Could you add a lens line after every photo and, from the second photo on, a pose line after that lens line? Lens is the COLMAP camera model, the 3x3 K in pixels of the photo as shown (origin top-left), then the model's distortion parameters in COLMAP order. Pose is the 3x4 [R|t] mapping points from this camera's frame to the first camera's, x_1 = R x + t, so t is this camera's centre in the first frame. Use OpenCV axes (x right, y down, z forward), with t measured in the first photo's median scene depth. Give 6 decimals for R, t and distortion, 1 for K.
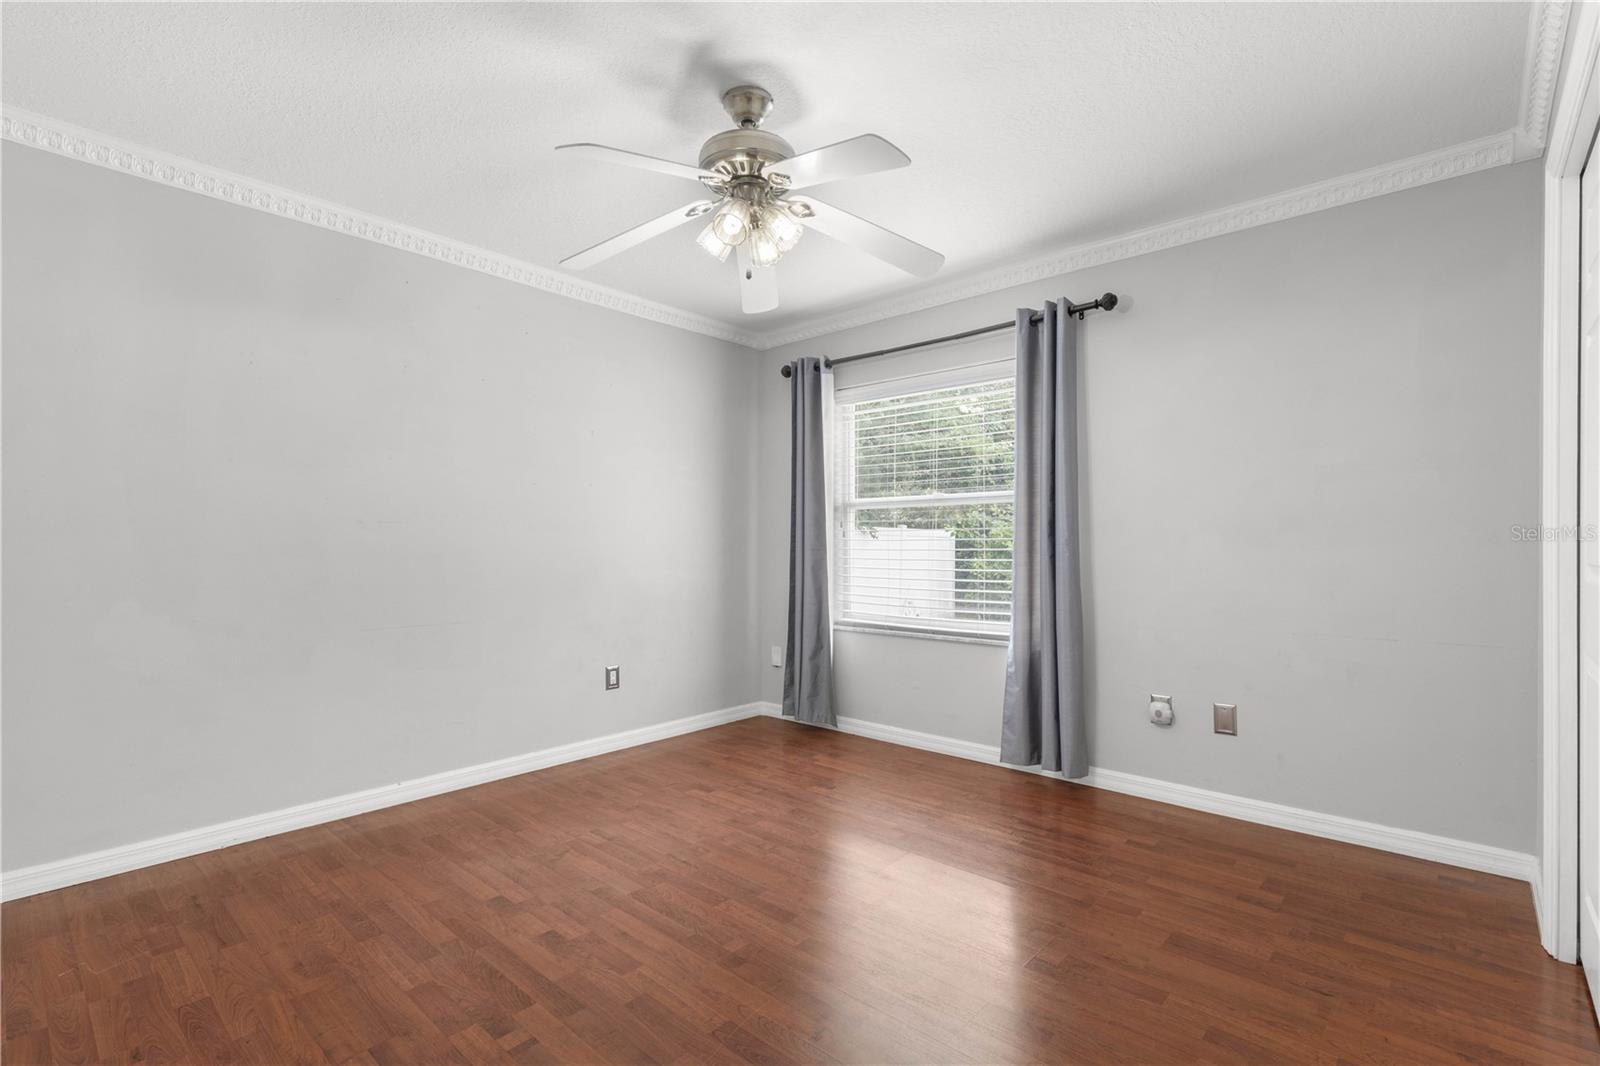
lens RADIAL K [[730.7, 0, 795.0], [0, 730.7, 542.3], [0, 0, 1]] dist [0.003156, 0.000007]
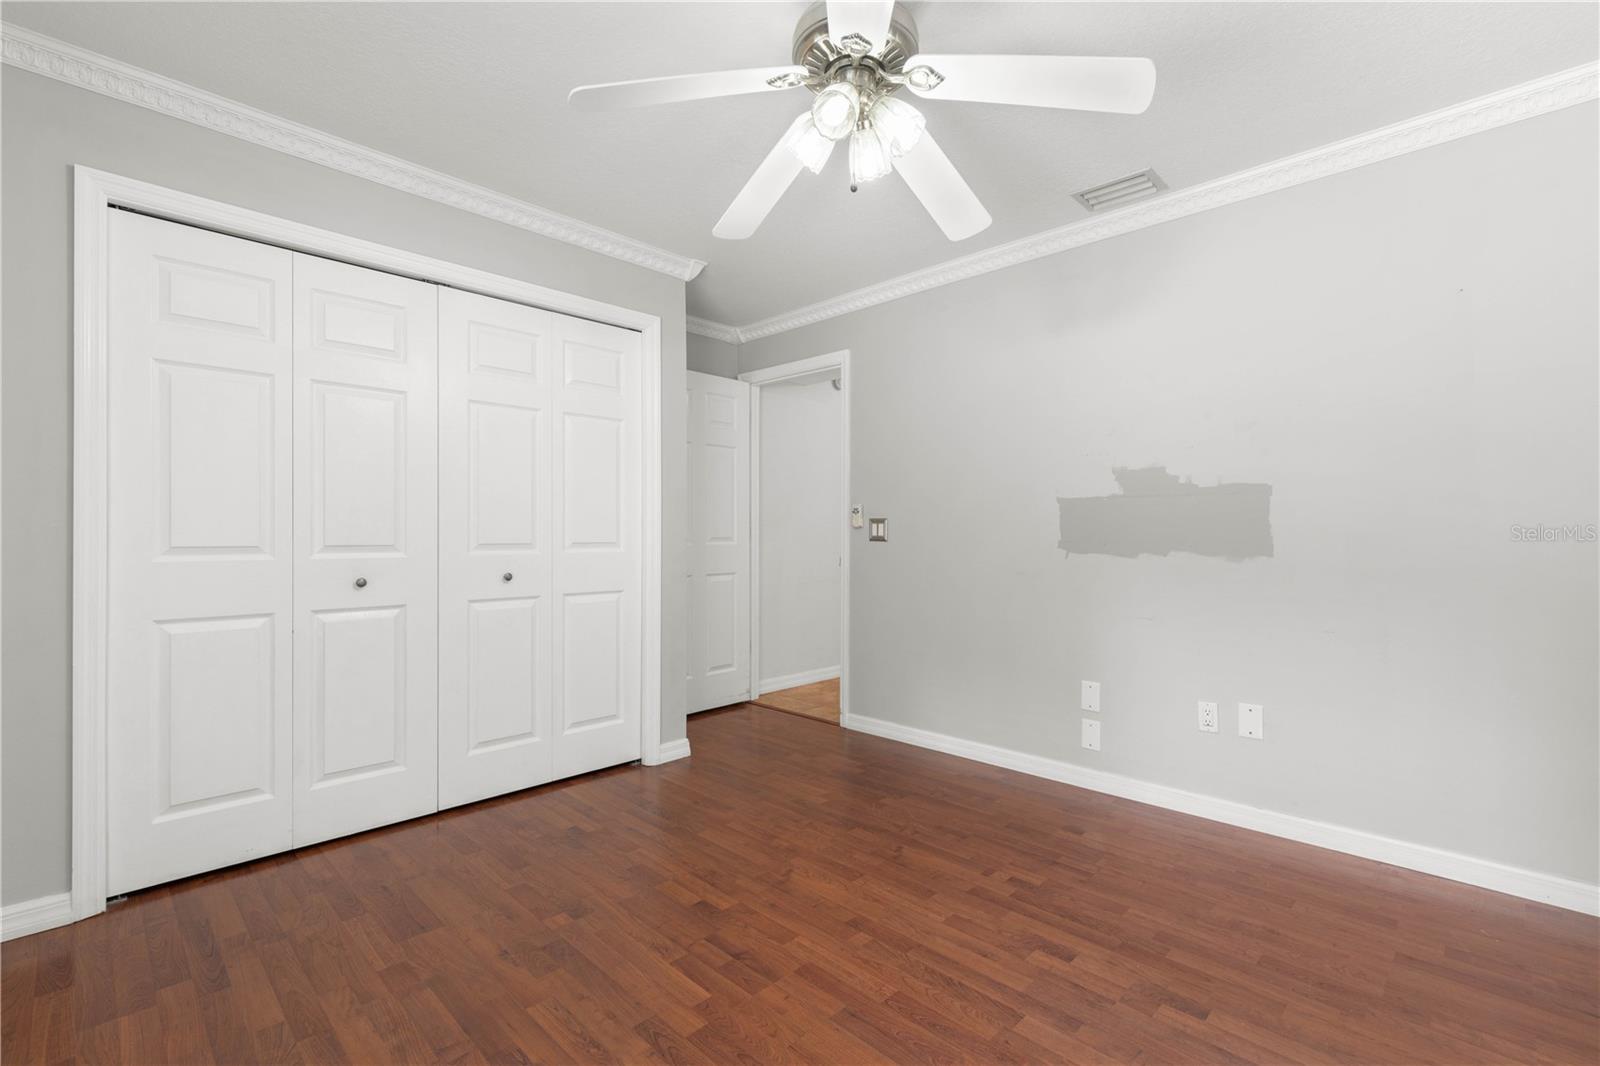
lens RADIAL K [[710.9, 0, 791.4], [0, 710.9, 528.3], [0, 0, 1]] dist [0.002163, 0.000062]
pose [[-0.998446, 0.000607, 0.055721, -0.036768], [-0.000448, 0.999821, -0.018905, 0.014030], [-0.055722, -0.018900, -0.998267, 1.692725]]
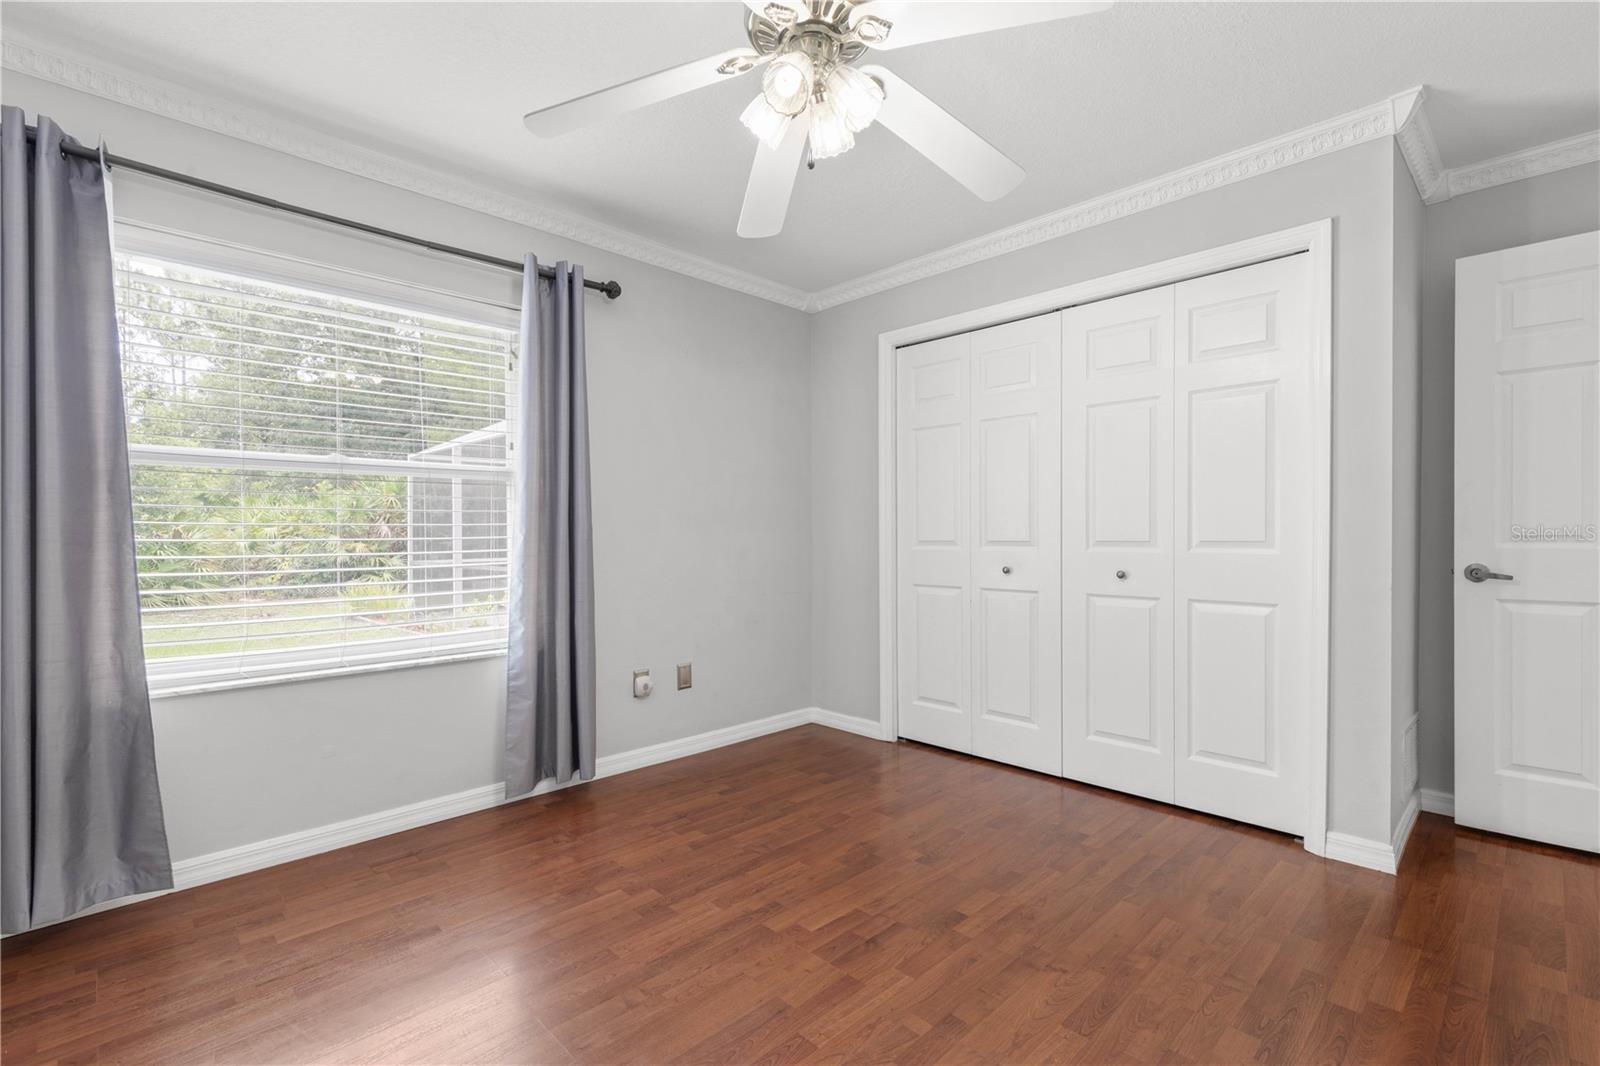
lens RADIAL K [[720.7, 0, 828.9], [0, 720.7, 532.9], [0, 0, 1]] dist [0.011522, 0.000140]
pose [[0.043172, -0.000716, 0.999067, -0.764024], [-0.003714, 0.999993, 0.000878, 0.003715], [-0.999061, -0.003748, 0.043169, 0.914597]]
